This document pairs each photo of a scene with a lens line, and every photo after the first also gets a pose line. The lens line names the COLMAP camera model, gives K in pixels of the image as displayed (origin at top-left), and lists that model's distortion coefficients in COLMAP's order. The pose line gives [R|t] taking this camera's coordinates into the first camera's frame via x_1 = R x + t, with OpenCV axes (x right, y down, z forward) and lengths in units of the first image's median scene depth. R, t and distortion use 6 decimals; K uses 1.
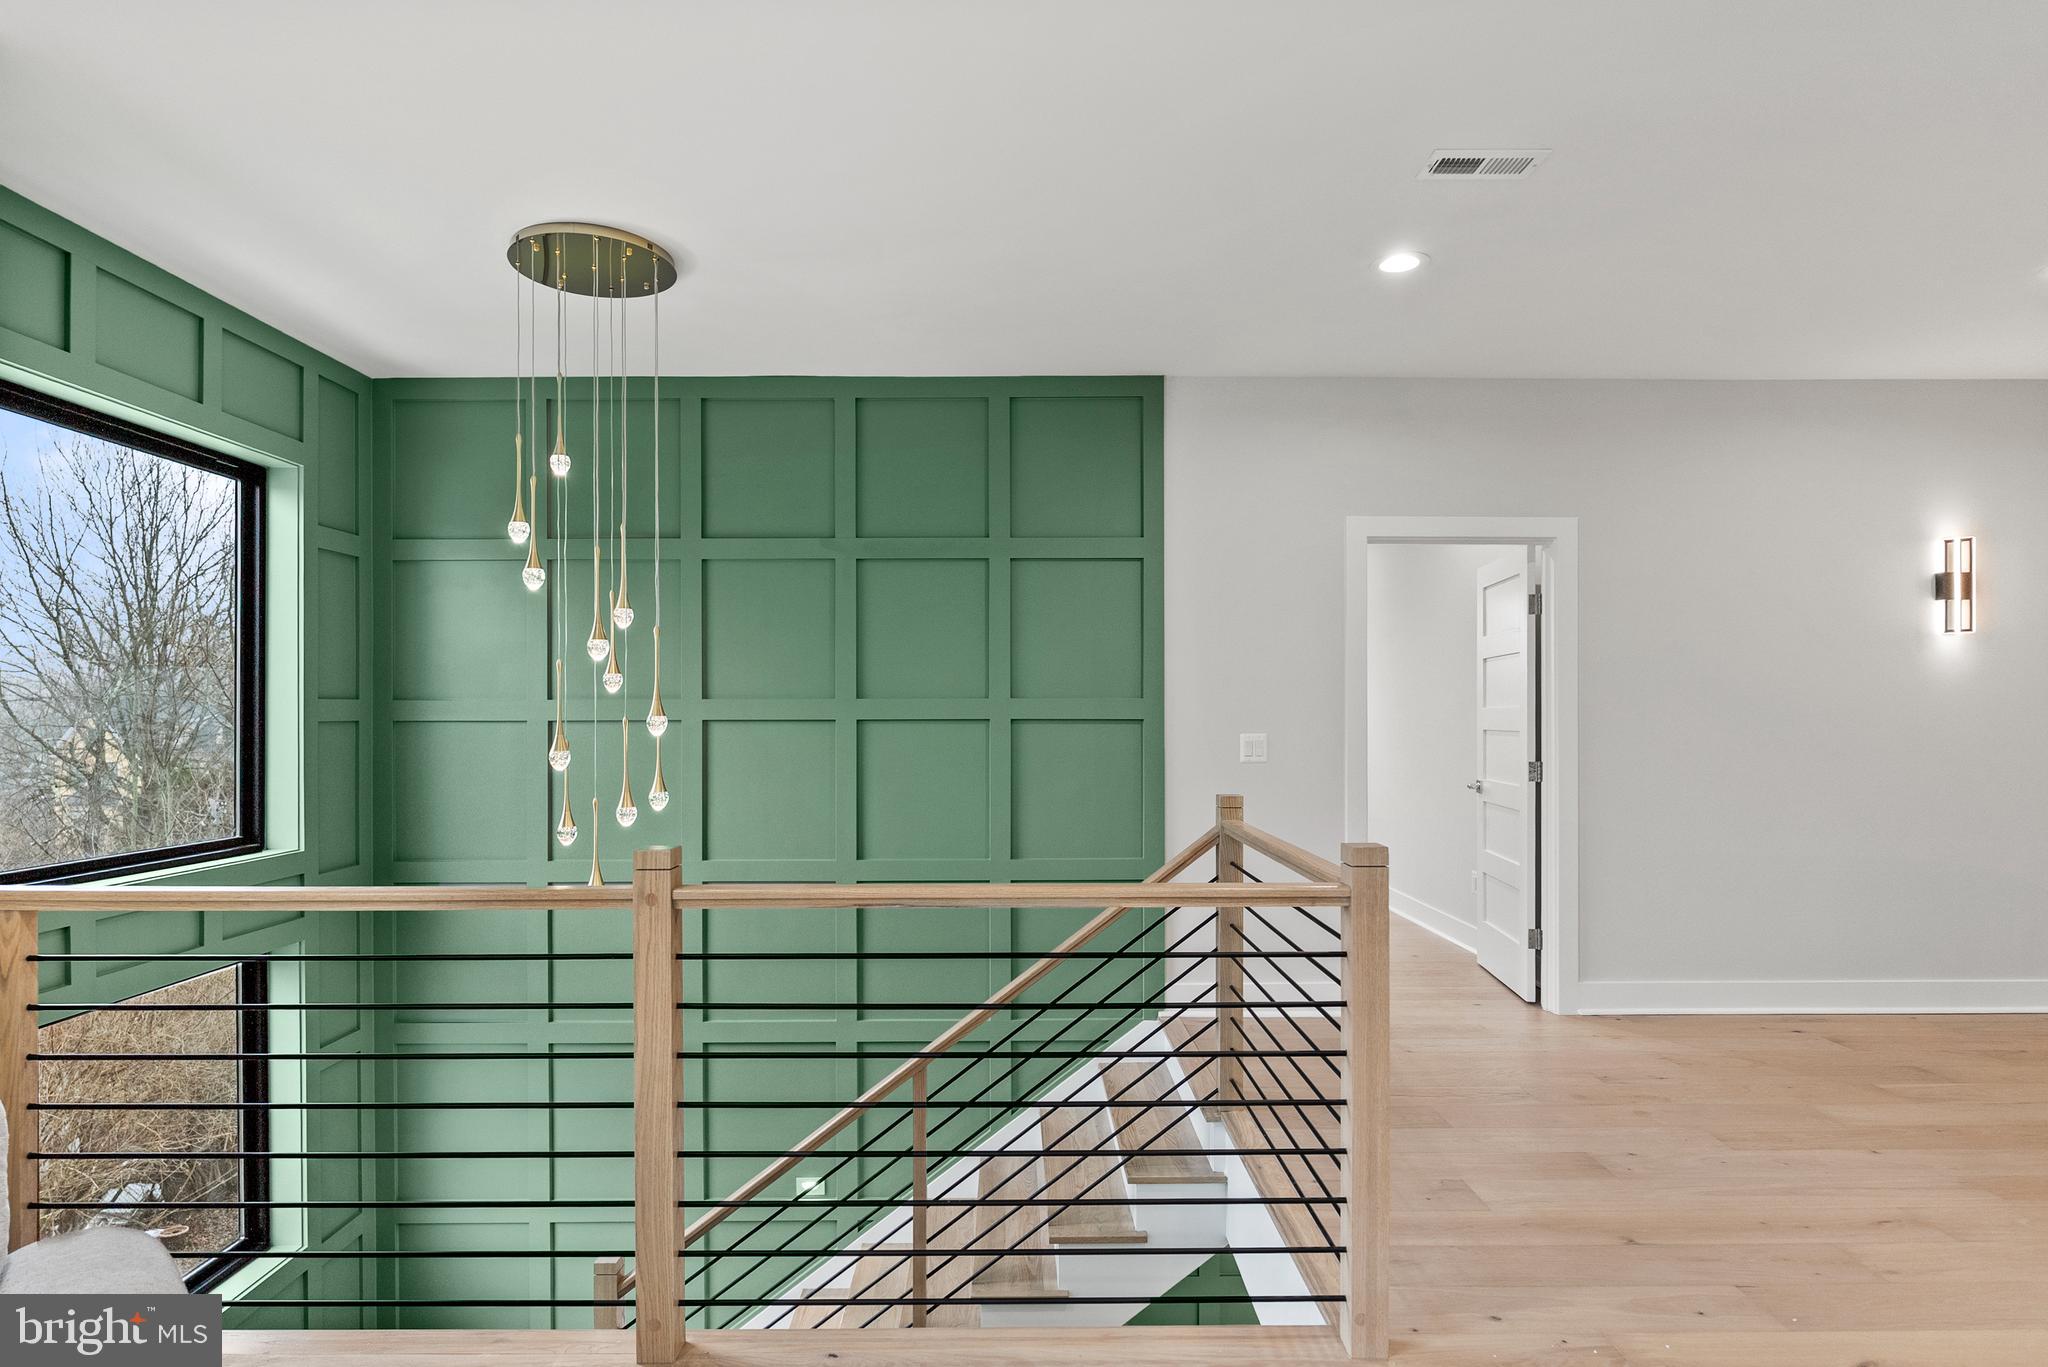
lens RADIAL K [[1120.5, 0, 1018.7], [0, 1120.5, 717.9], [0, 0, 1]] dist [-0.000921, 0.000761]
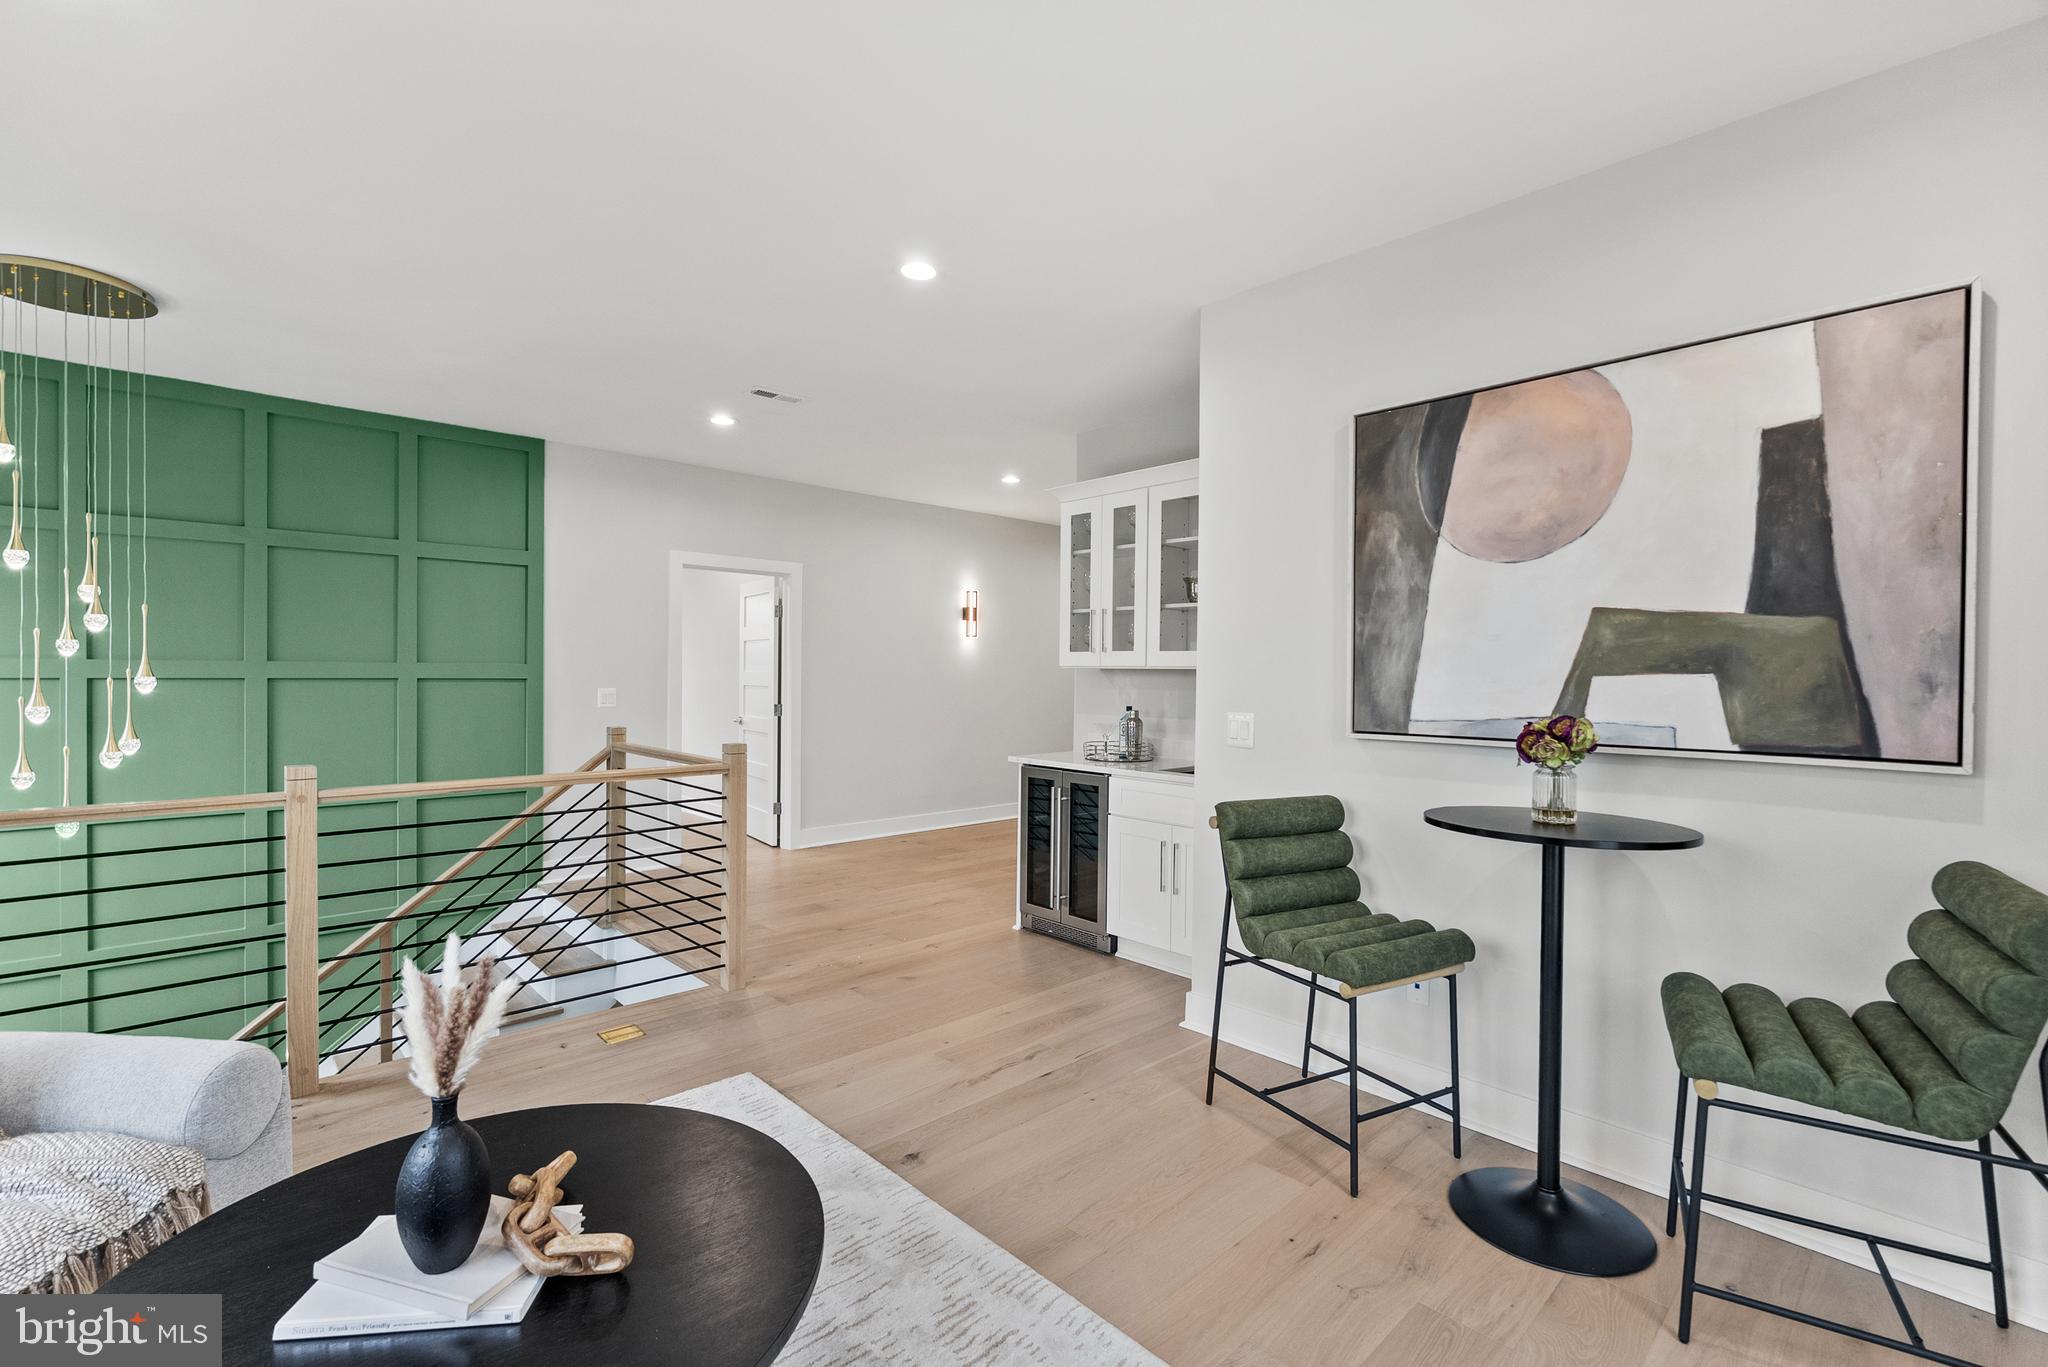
lens RADIAL K [[891.1, 0, 1015.5], [0, 891.1, 652.4], [0, 0, 1]] dist [-0.010061, 0.000110]
pose [[0.742020, 0.022497, 0.670000, -0.184427], [-0.005612, 0.999610, -0.027349, -0.004778], [-0.670354, 0.016534, 0.741857, -0.253585]]
